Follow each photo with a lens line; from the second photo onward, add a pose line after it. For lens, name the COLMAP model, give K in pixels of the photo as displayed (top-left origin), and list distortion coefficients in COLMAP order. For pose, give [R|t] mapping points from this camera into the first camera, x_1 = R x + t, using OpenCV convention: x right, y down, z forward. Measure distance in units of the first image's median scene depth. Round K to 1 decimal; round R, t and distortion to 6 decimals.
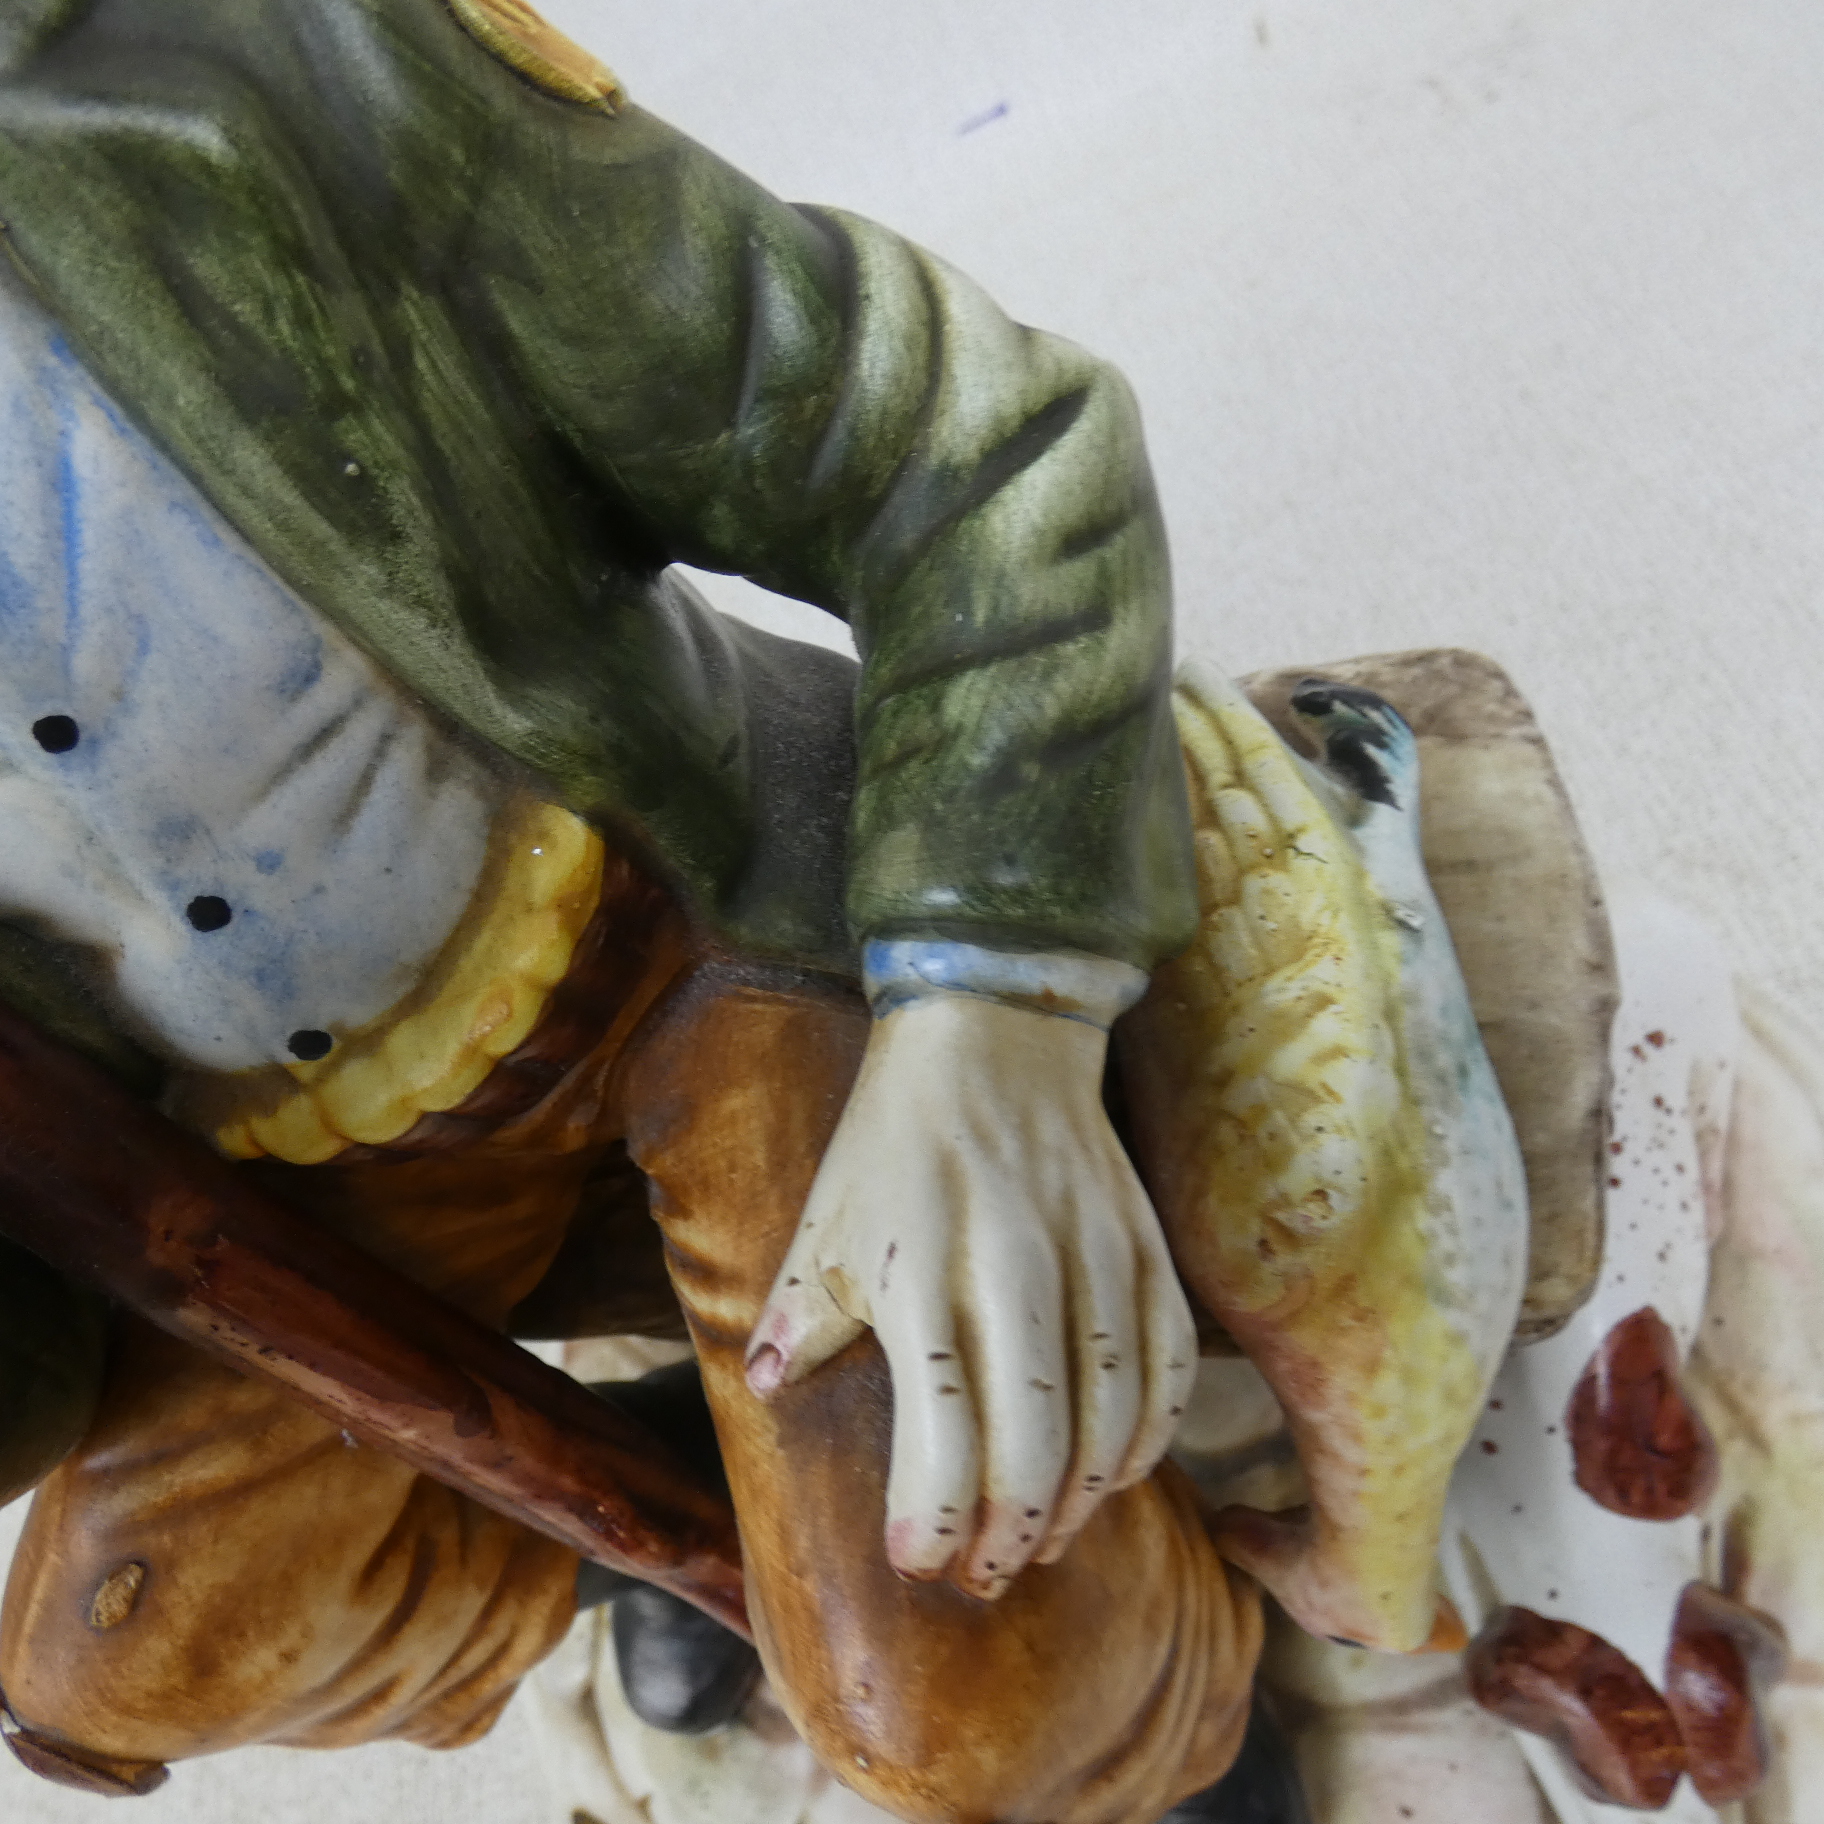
lens RADIAL K [[1474.7, 0, 900.5], [0, 1474.7, 903.1], [0, 0, 1]] dist [0.012797, -0.018404]
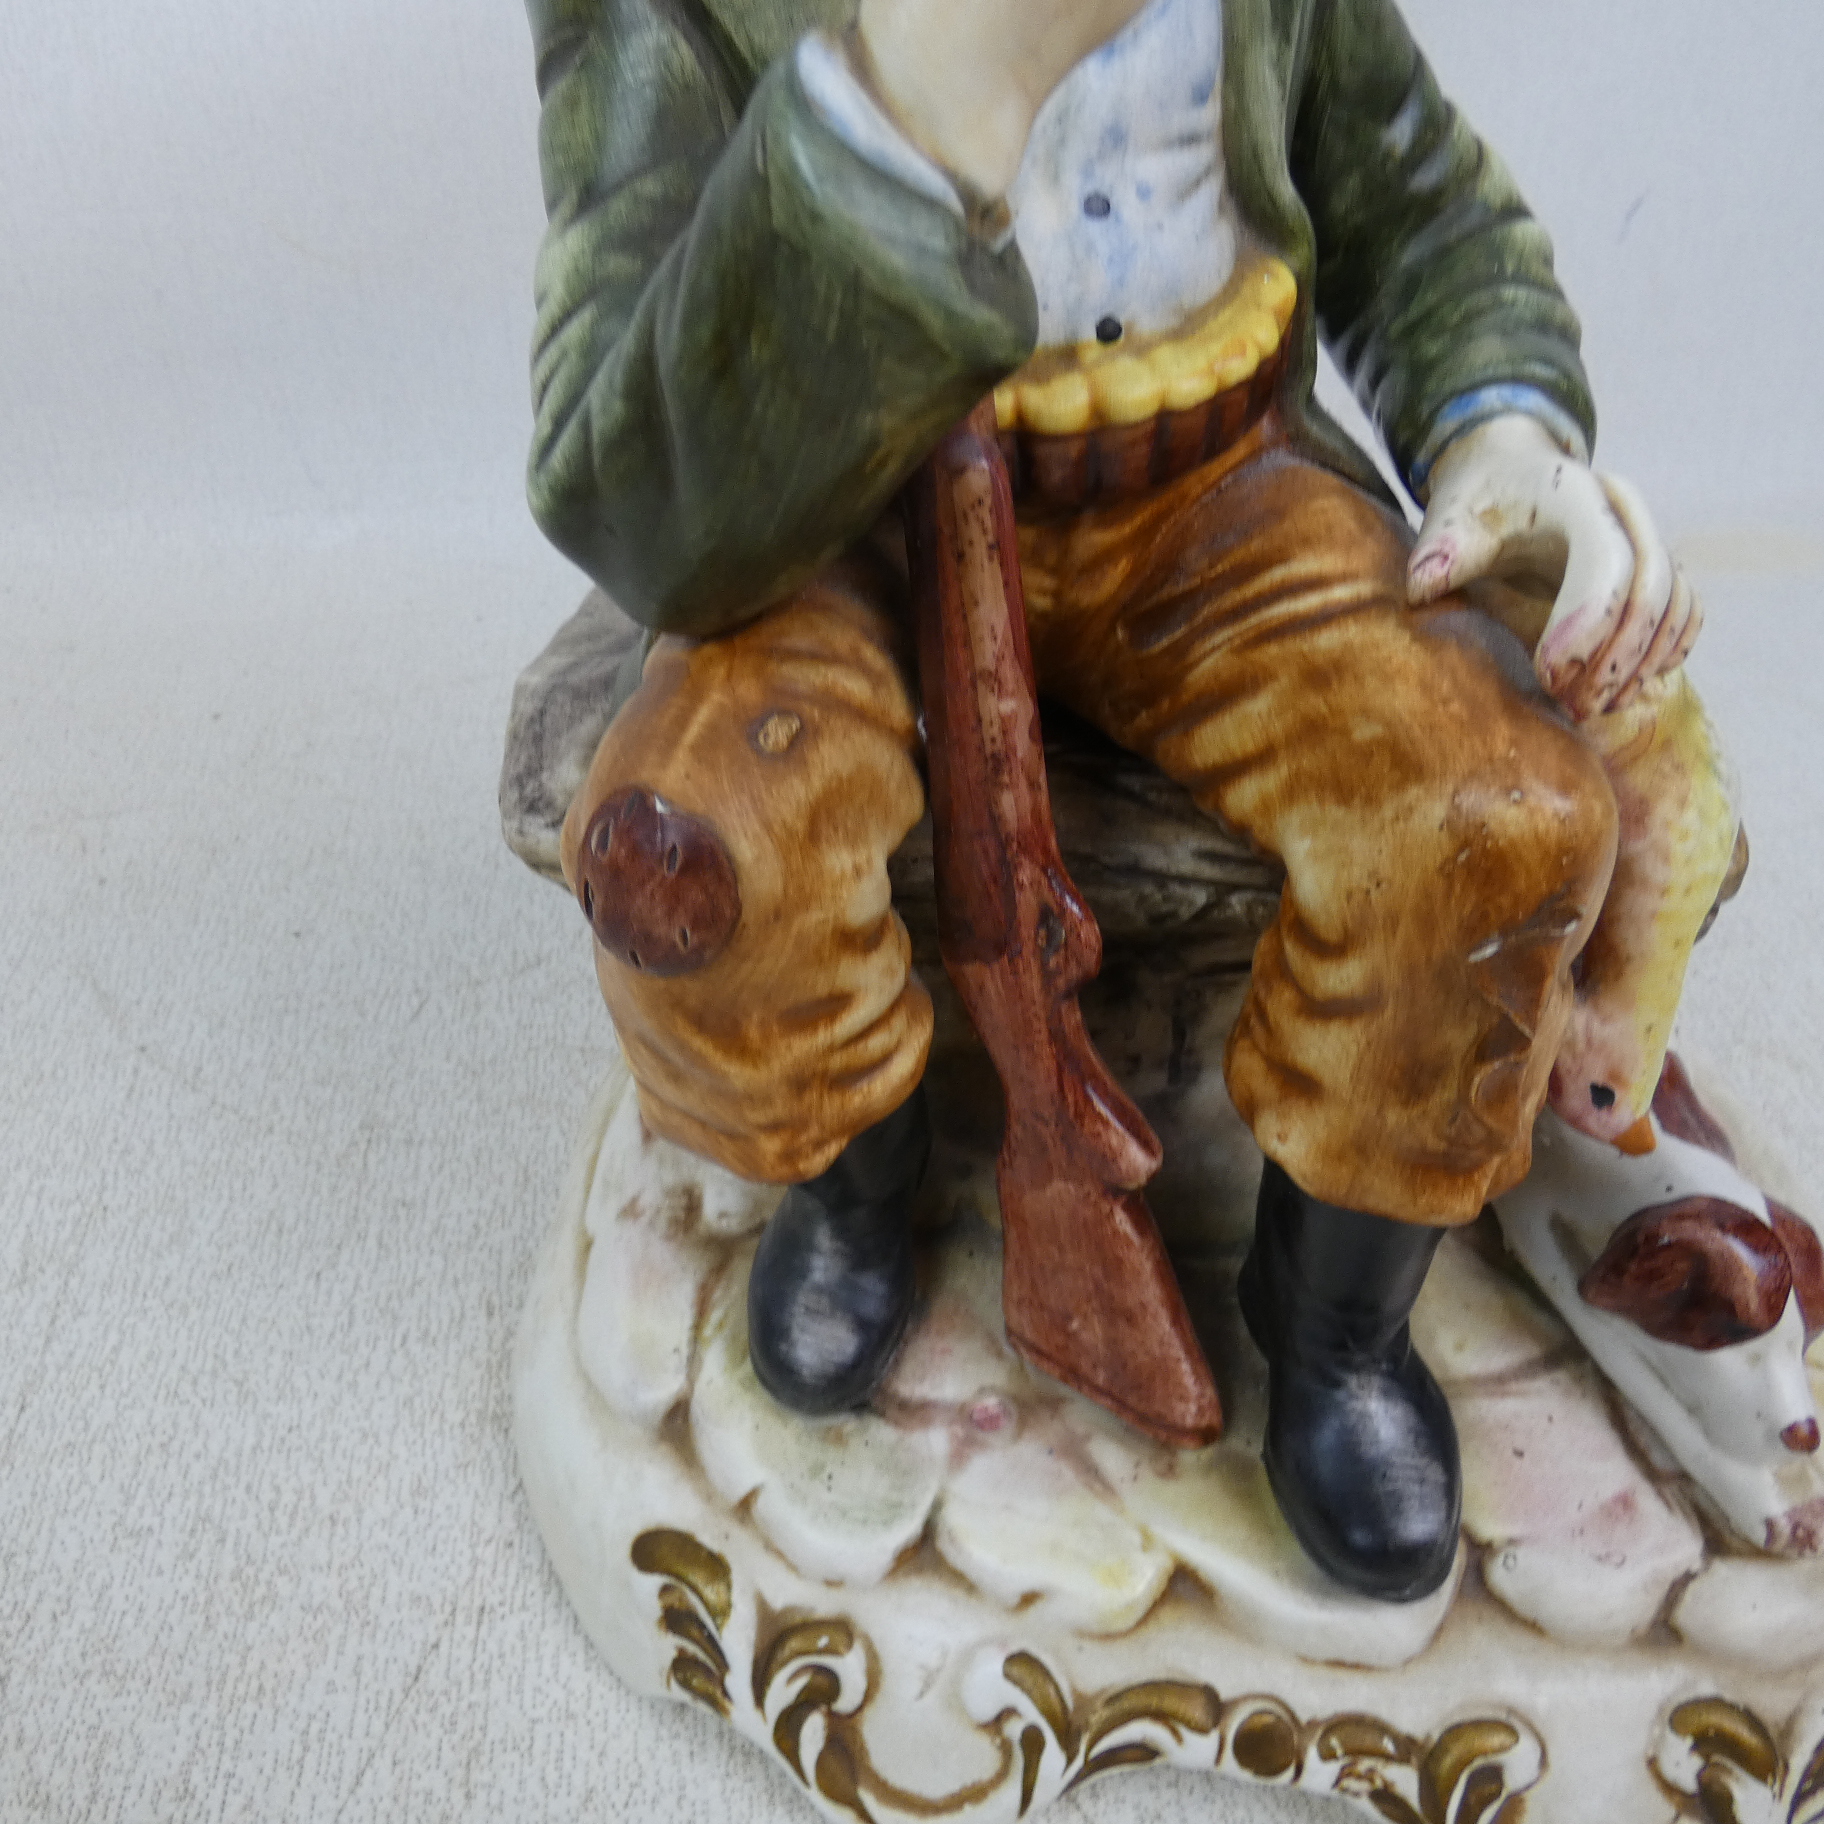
lens RADIAL K [[1474.7, 0, 894.6], [0, 1474.7, 907.3], [0, 0, 1]] dist [0.012797, -0.018404]
pose [[0.930645, 0.261270, 0.256198, -0.810153], [-0.145392, 0.906522, -0.396332, 1.186321], [-0.335799, 0.331595, 0.881637, 0.010817]]
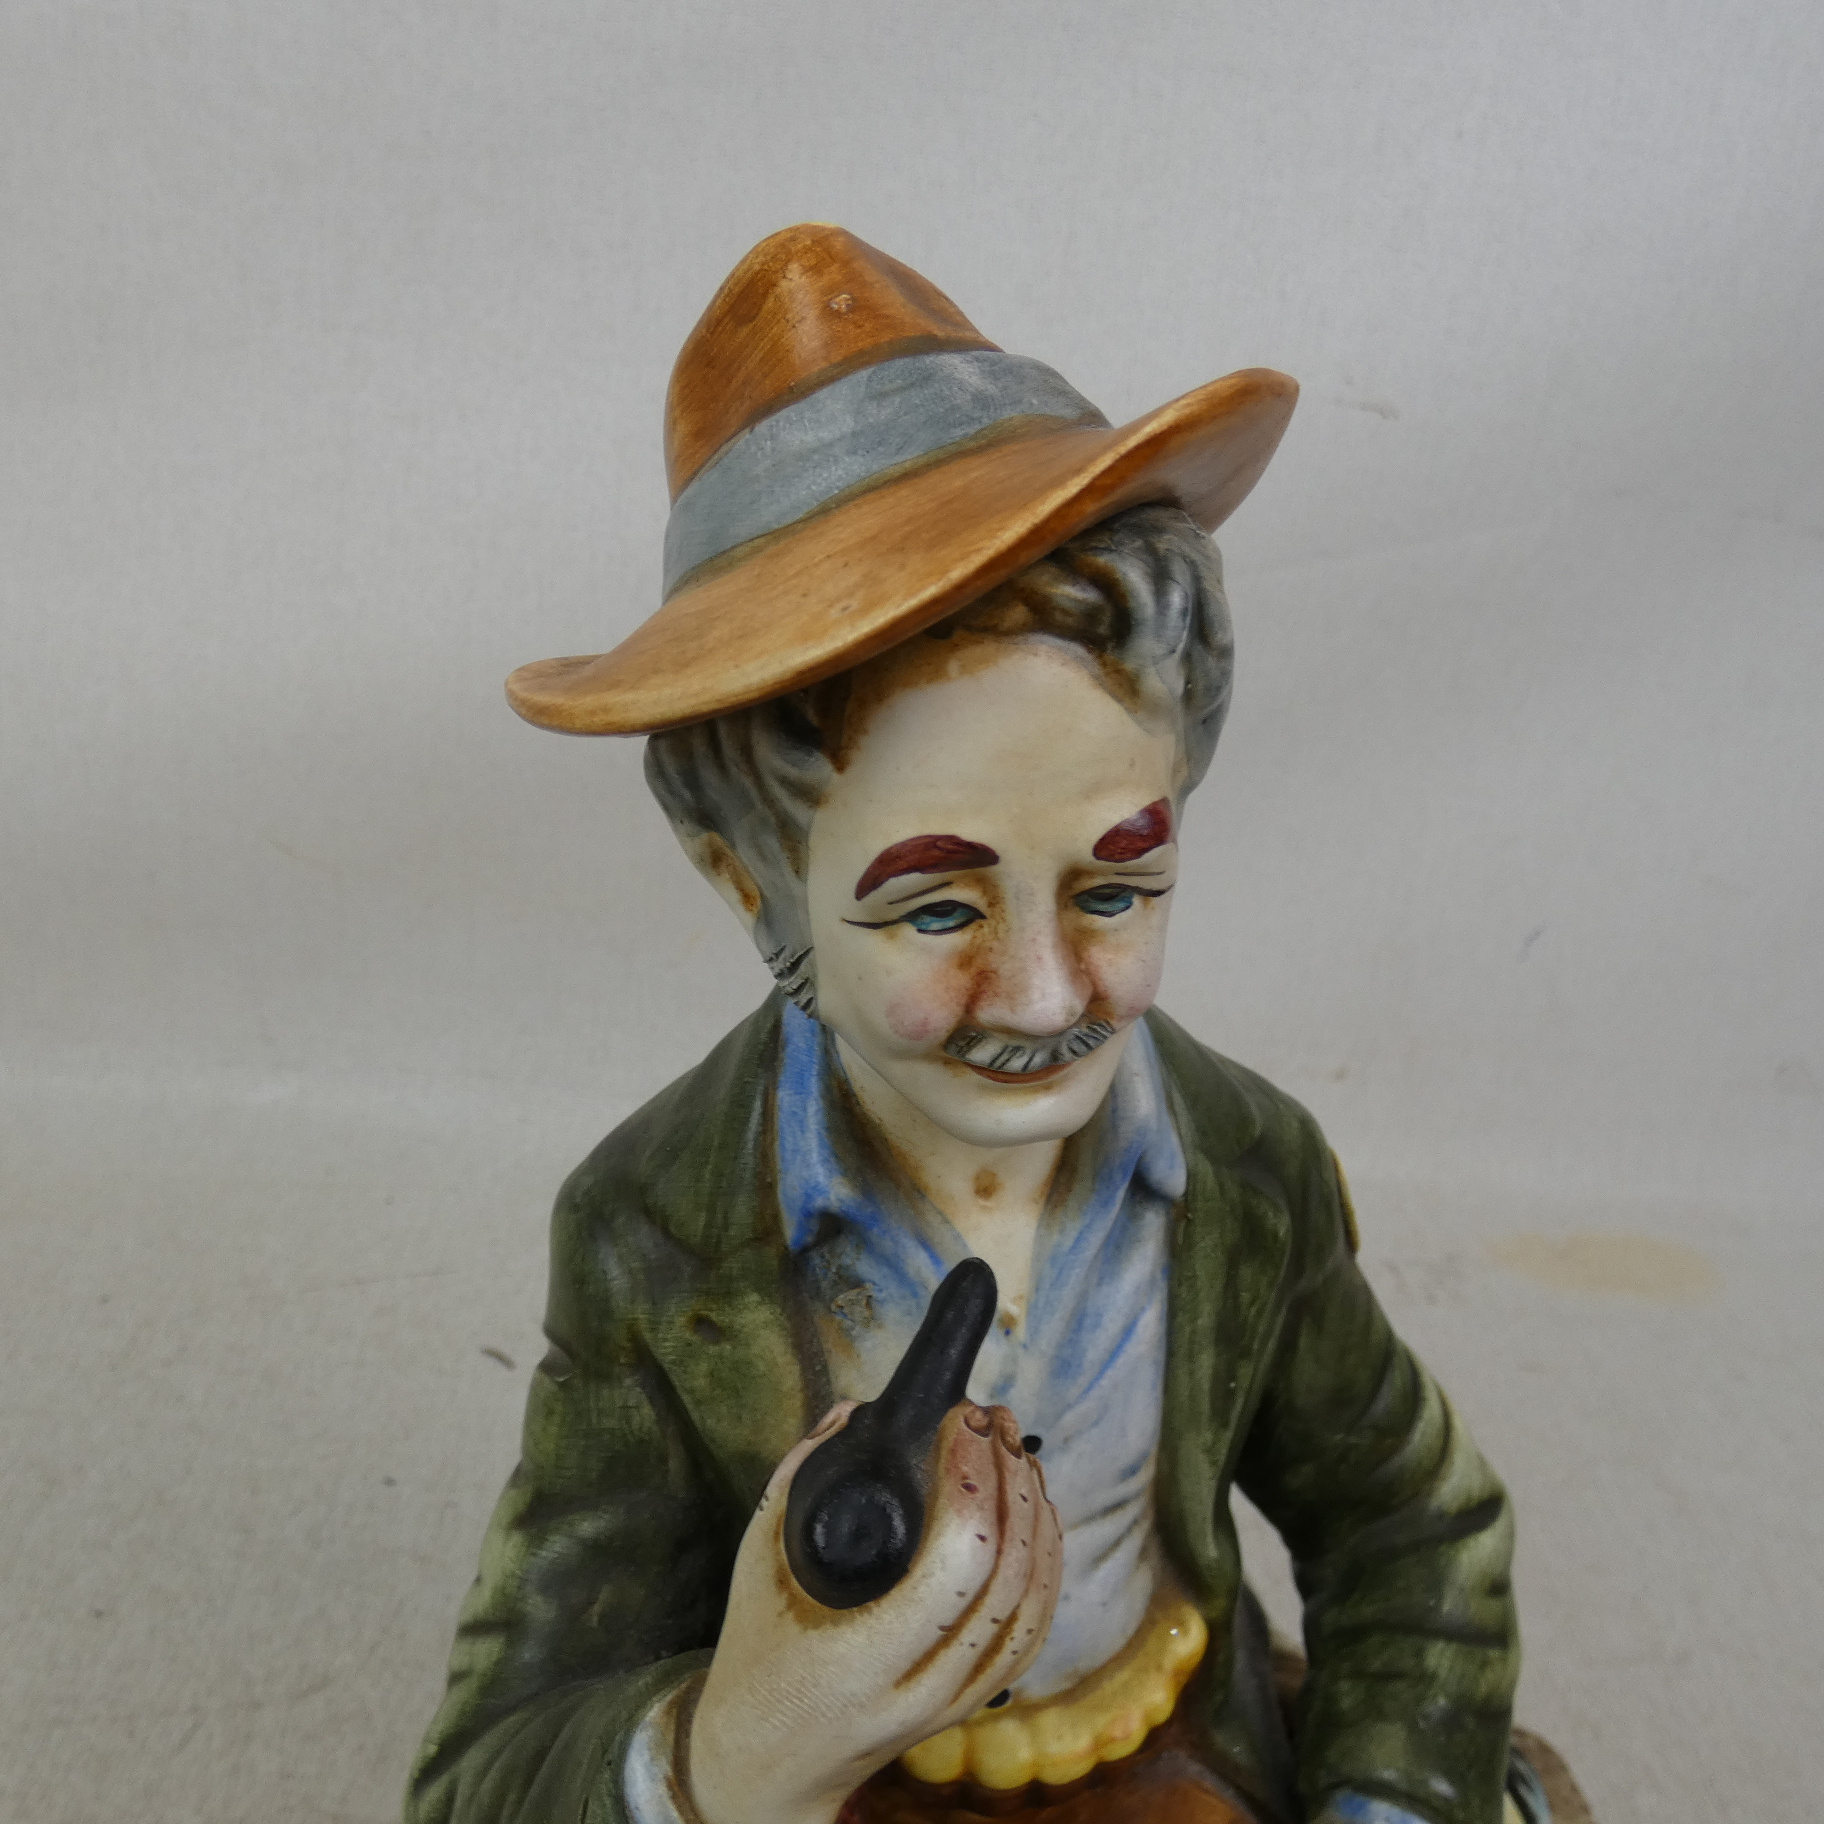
lens RADIAL K [[1474.7, 0, 878.1], [0, 1474.7, 902.2], [0, 0, 1]] dist [0.012797, -0.018404]
pose [[0.874135, 0.481651, 0.062453, -0.977977], [-0.378413, 0.756022, -0.534074, 0.330399], [-0.304453, 0.443219, 0.843128, -0.552550]]
